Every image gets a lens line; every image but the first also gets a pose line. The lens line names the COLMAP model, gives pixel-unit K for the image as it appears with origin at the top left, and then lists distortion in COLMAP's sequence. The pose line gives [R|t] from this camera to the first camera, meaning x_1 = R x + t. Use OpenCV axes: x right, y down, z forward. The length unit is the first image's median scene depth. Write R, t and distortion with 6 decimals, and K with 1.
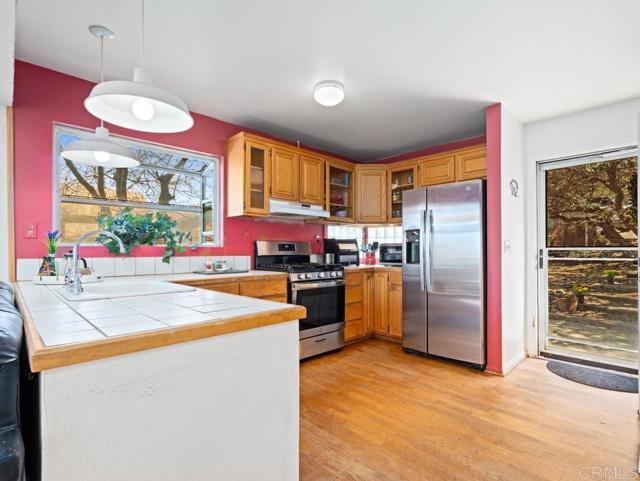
lens RADIAL K [[328.1, 0, 319.2], [0, 328.1, 243.7], [0, 0, 1]] dist [-0.004878, 0.003195]
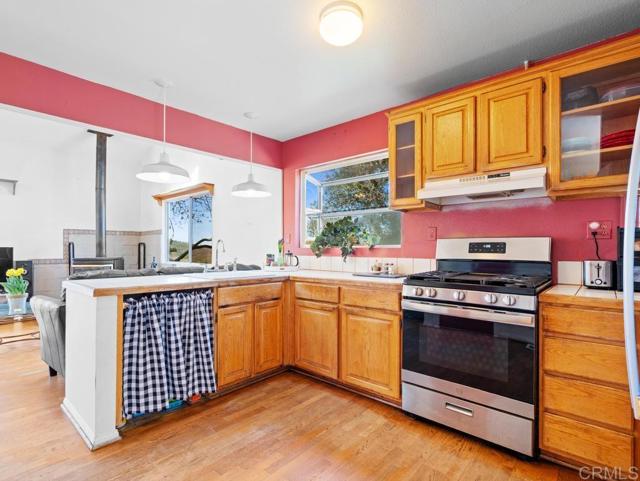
lens RADIAL K [[328.1, 0, 322.8], [0, 328.1, 247.6], [0, 0, 1]] dist [-0.004878, 0.003195]
pose [[0.078044, -0.003781, -0.996943, 0.496594], [0.014449, 0.999892, -0.002661, 0.008096], [0.996845, -0.014198, 0.078090, 0.632359]]
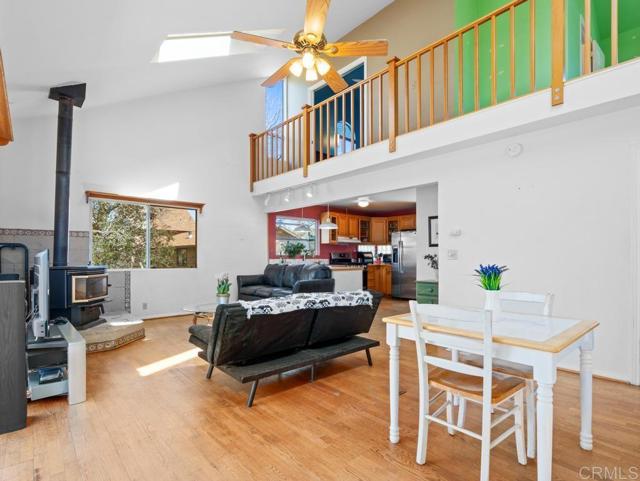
lens RADIAL K [[328.1, 0, 323.2], [0, 328.1, 254.2], [0, 0, 1]] dist [-0.004878, 0.003195]
pose [[0.999698, 0.003121, -0.024380, -0.179047], [-0.002860, 0.999938, 0.010728, -0.023038], [0.024412, -0.010655, 0.999645, -1.353159]]
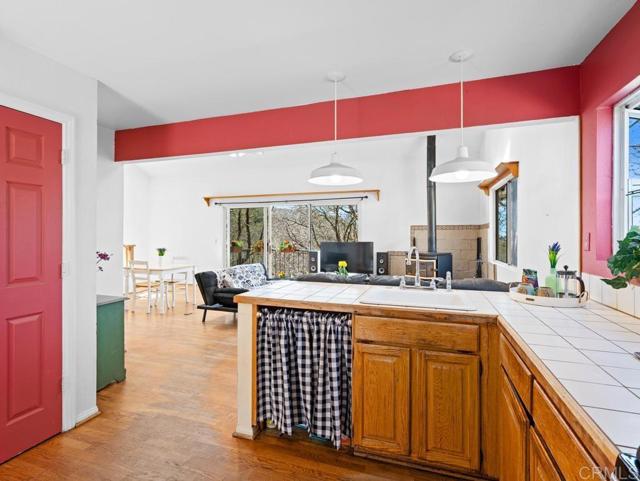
lens RADIAL K [[328.1, 0, 316.4], [0, 328.1, 236.5], [0, 0, 1]] dist [-0.004878, 0.003195]
pose [[-0.889701, -0.000852, -0.456544, 0.123724], [0.003150, 0.999963, -0.008006, -0.030340], [0.456534, -0.008561, -0.889665, 0.882683]]
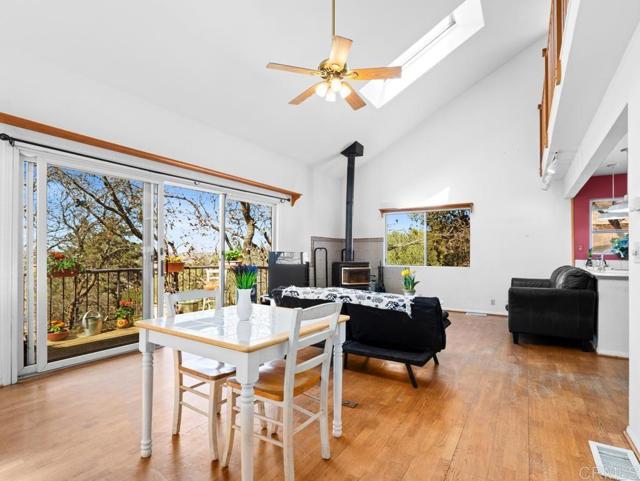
lens RADIAL K [[328.1, 0, 322.8], [0, 328.1, 254.1], [0, 0, 1]] dist [-0.004878, 0.003195]
pose [[0.258150, 0.002410, -0.966102, 0.565480], [0.010123, 0.999935, 0.005199, -0.016706], [0.966052, -0.011122, 0.258109, -0.860410]]
